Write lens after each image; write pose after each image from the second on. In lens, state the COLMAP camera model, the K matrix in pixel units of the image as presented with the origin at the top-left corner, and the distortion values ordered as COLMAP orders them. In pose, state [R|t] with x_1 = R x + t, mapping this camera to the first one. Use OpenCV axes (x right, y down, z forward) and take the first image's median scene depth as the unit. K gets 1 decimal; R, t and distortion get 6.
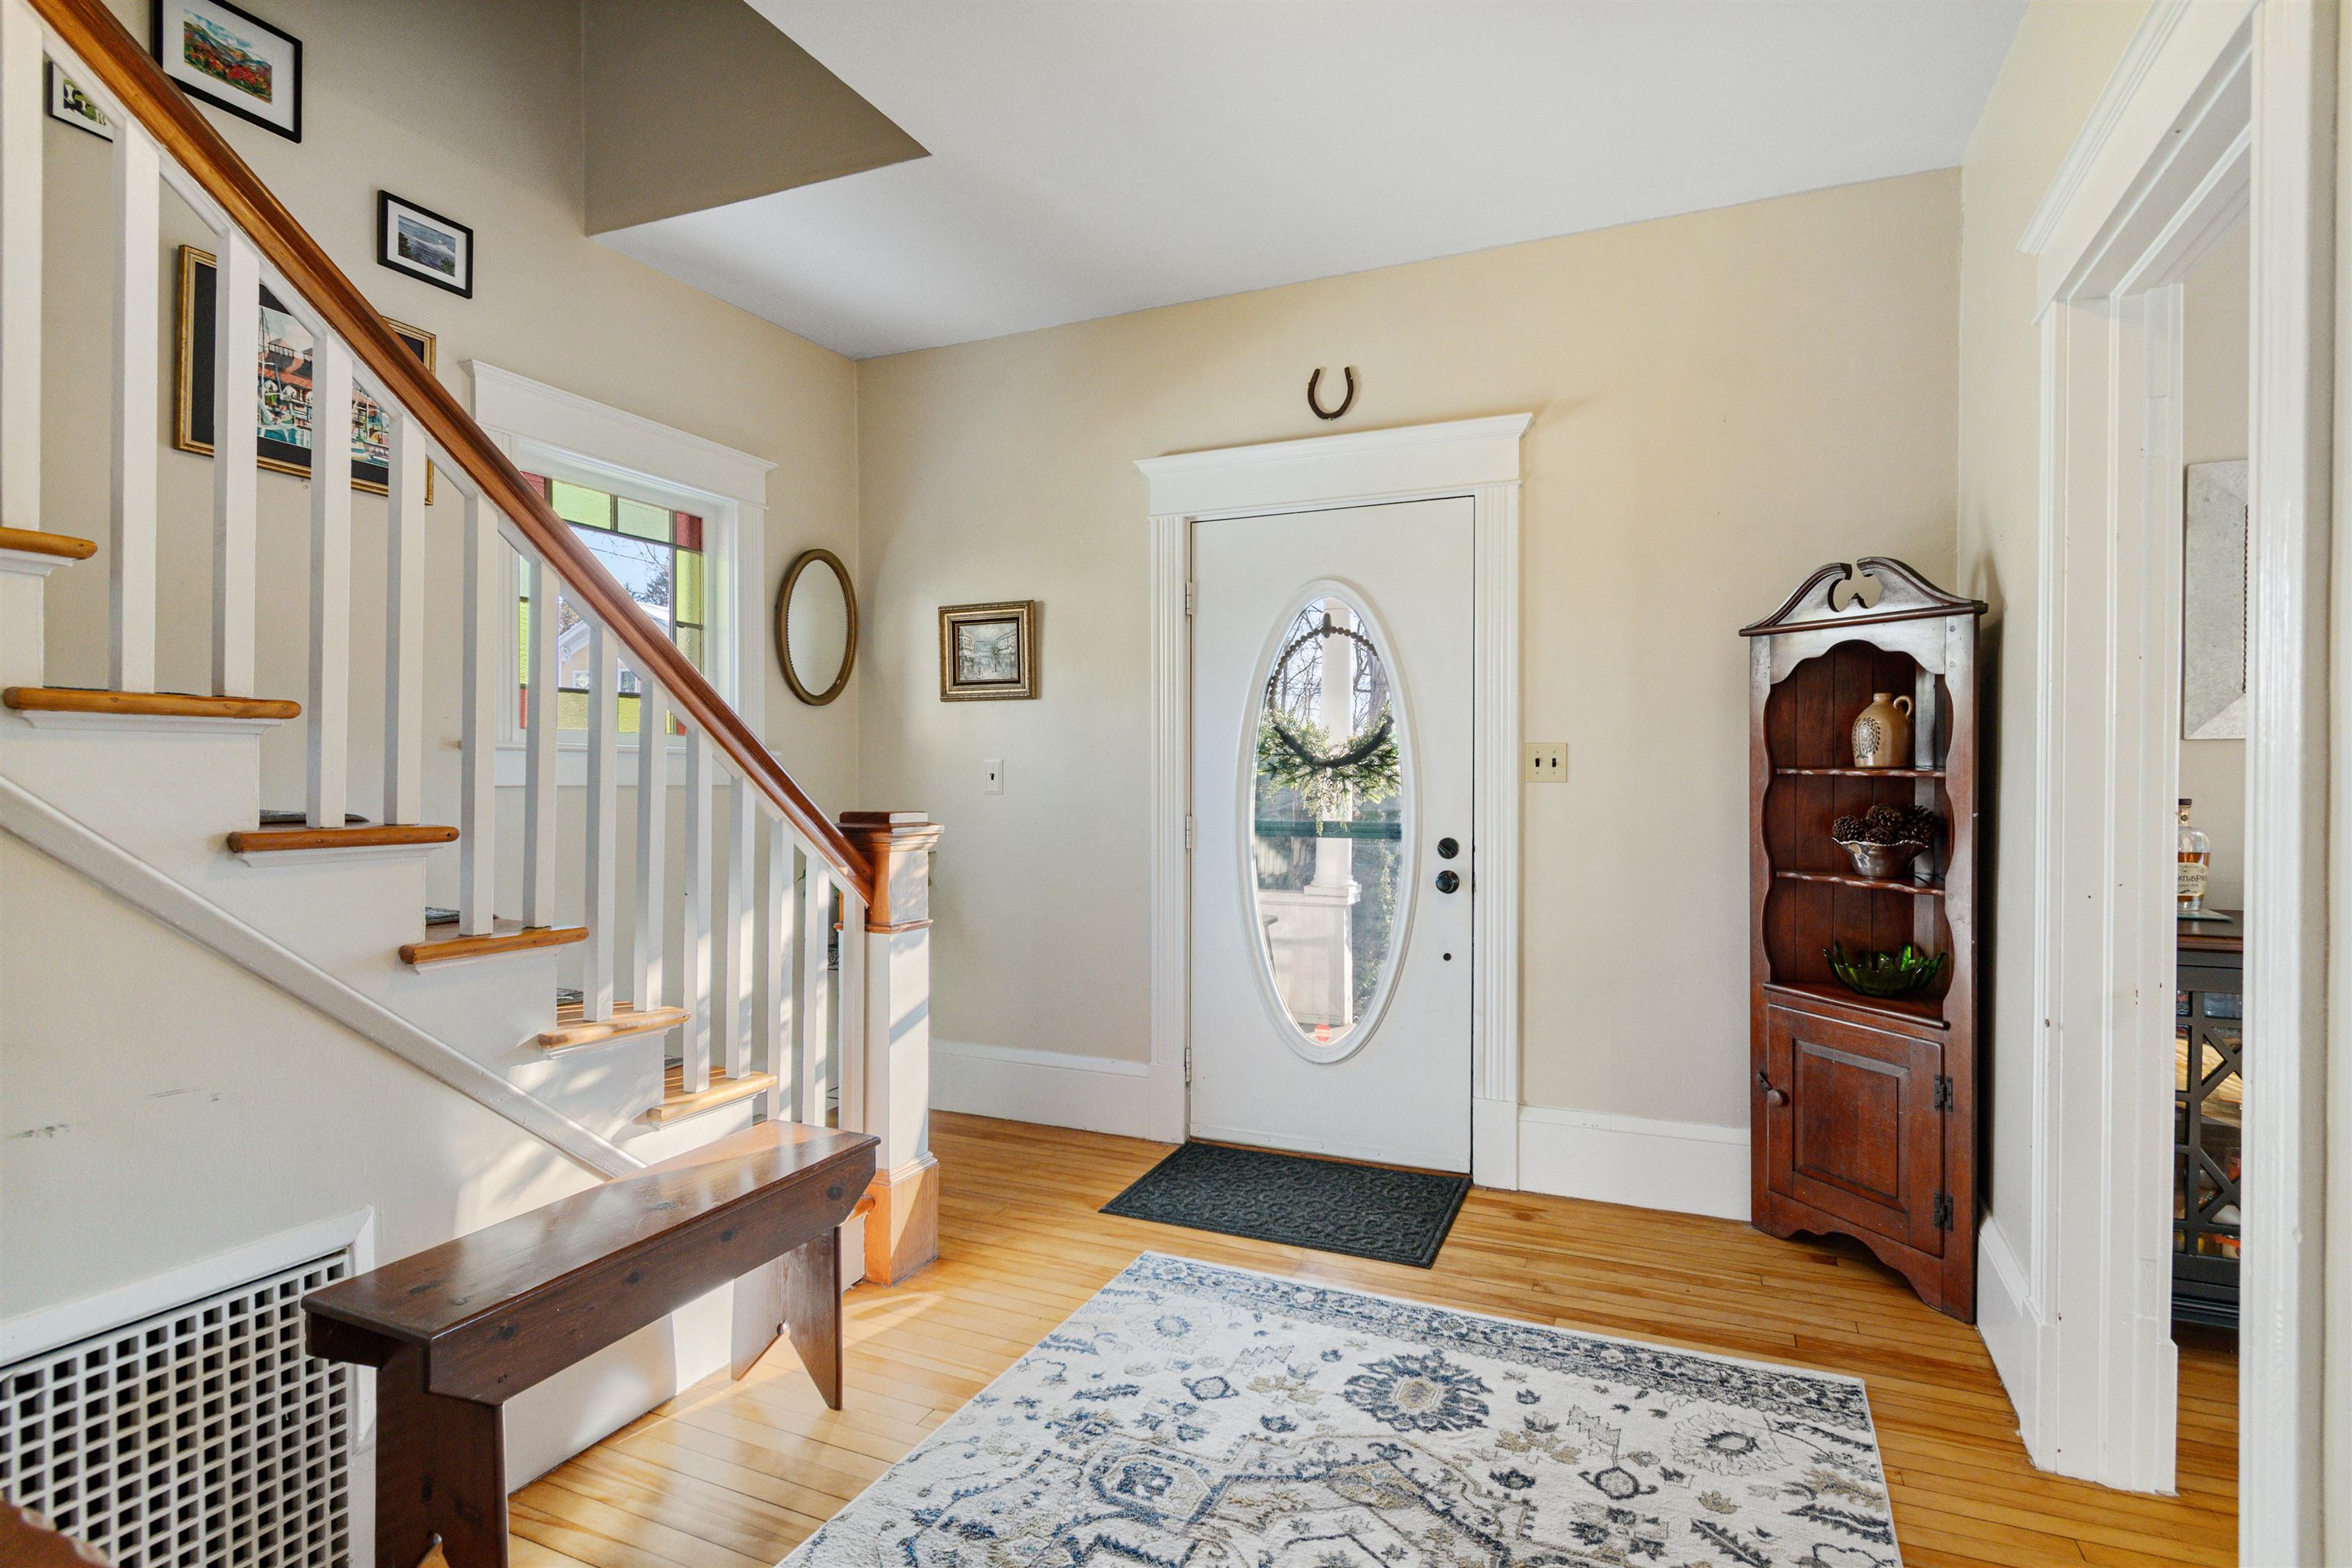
lens RADIAL K [[1157.3, 0, 1176.0], [0, 1157.3, 784.0], [0, 0, 1]] dist [-0.001325, -0.000848]
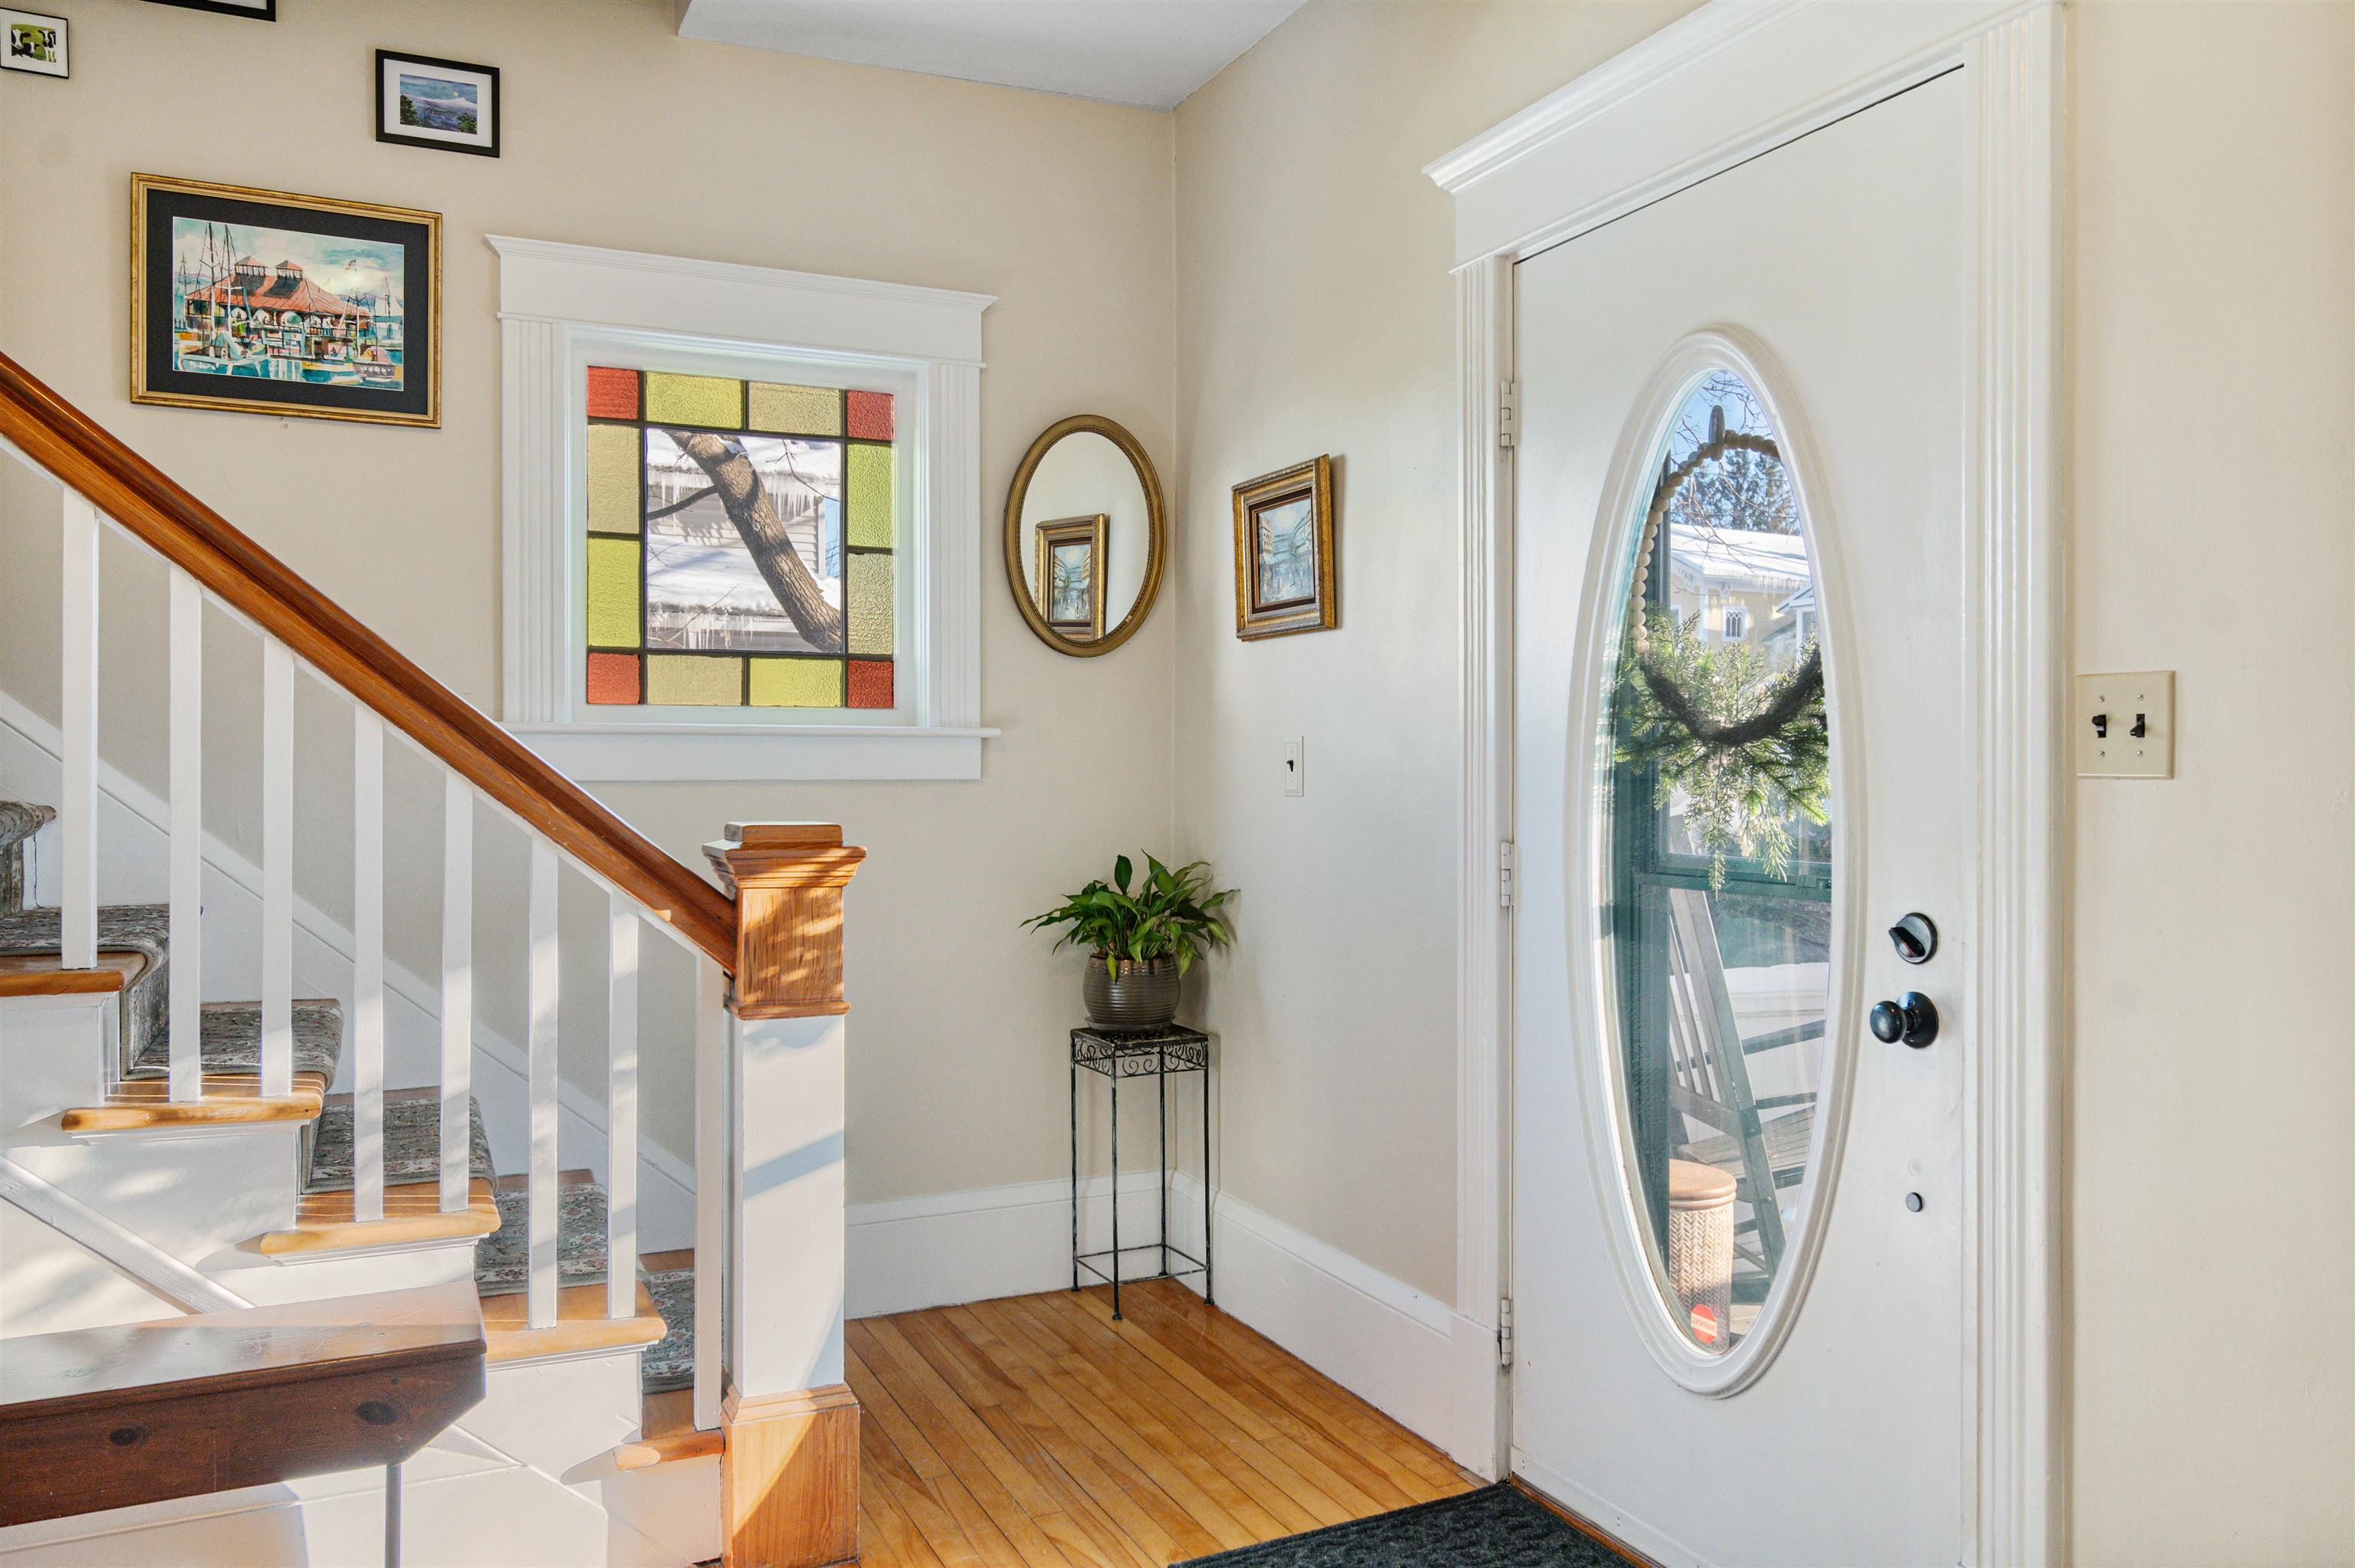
lens RADIAL K [[1714.9, 0, 1191.5], [0, 1714.9, 780.6], [0, 0, 1]] dist [-0.001839, 0.000778]
pose [[0.759092, 0.002453, -0.650979, 0.413448], [-0.000649, 0.999995, 0.003011, -0.001884], [0.650983, -0.001863, 0.759090, 0.351412]]
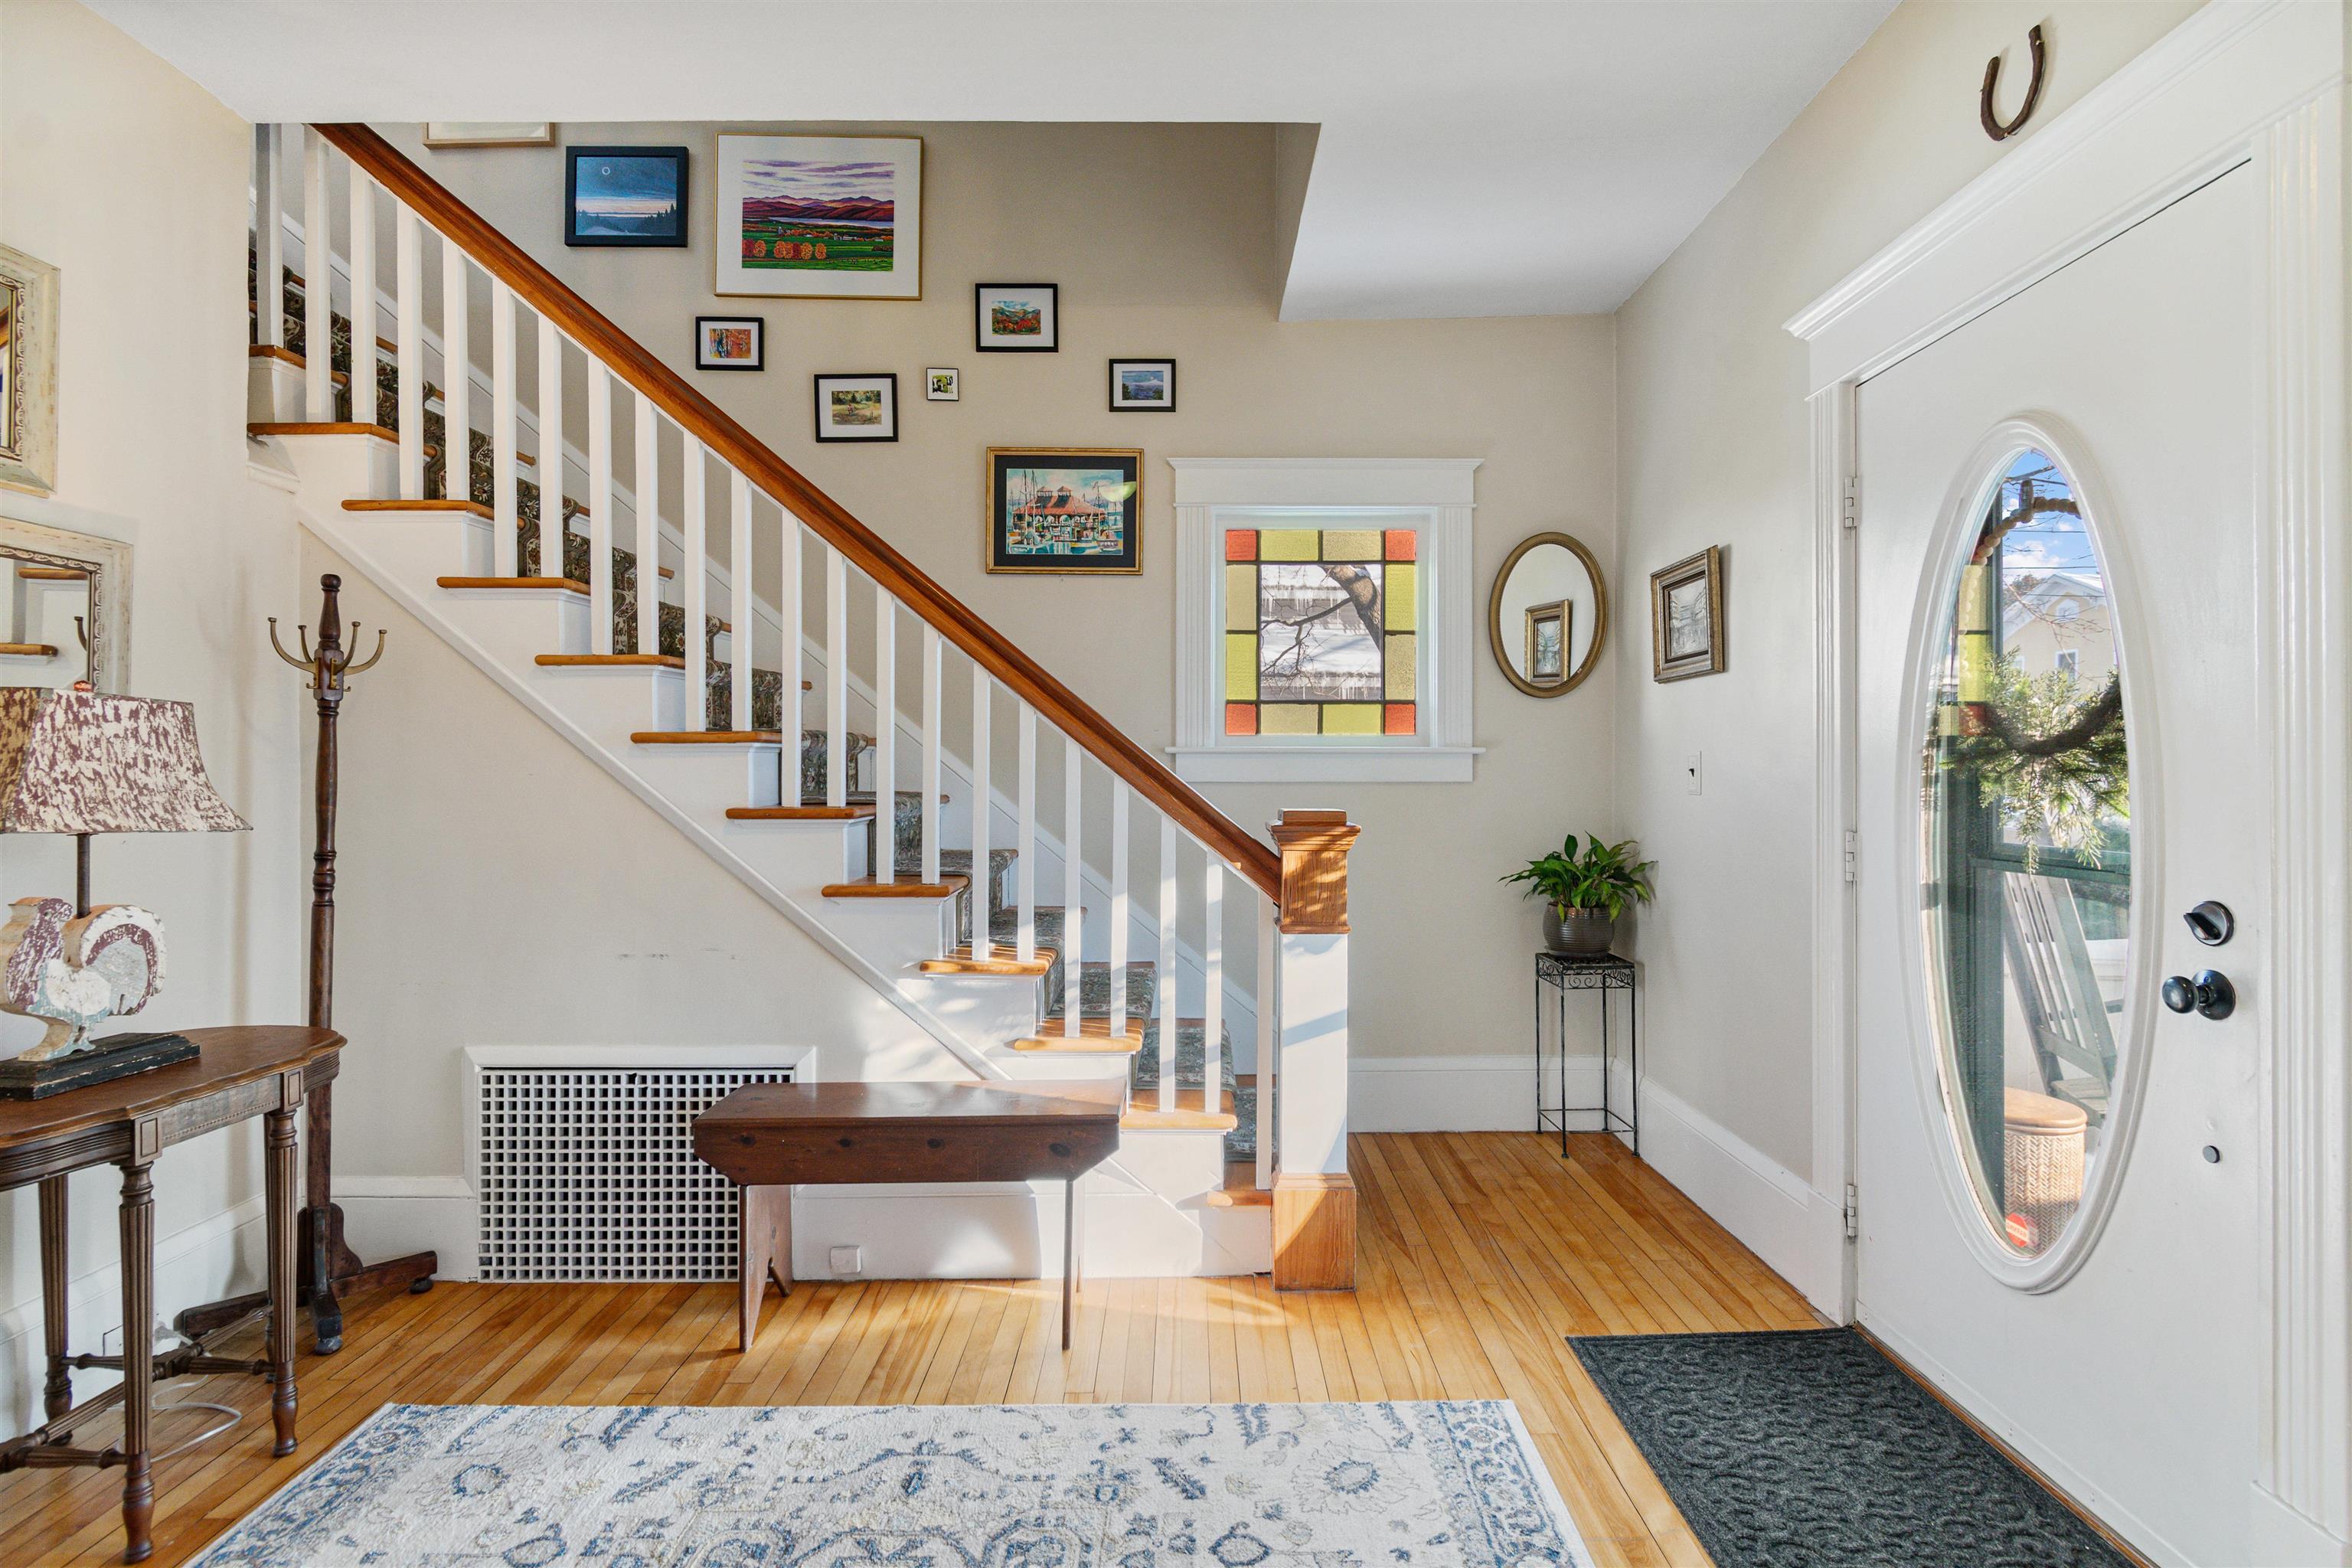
lens RADIAL K [[1102.0, 0, 1201.9], [0, 1102.0, 768.2], [0, 0, 1]] dist [0.003542, -0.005682]
pose [[0.419195, -0.006963, -0.907869, 0.445444], [-0.002117, 0.999960, -0.008646, -0.002467], [0.907894, 0.005546, 0.419164, 0.416959]]
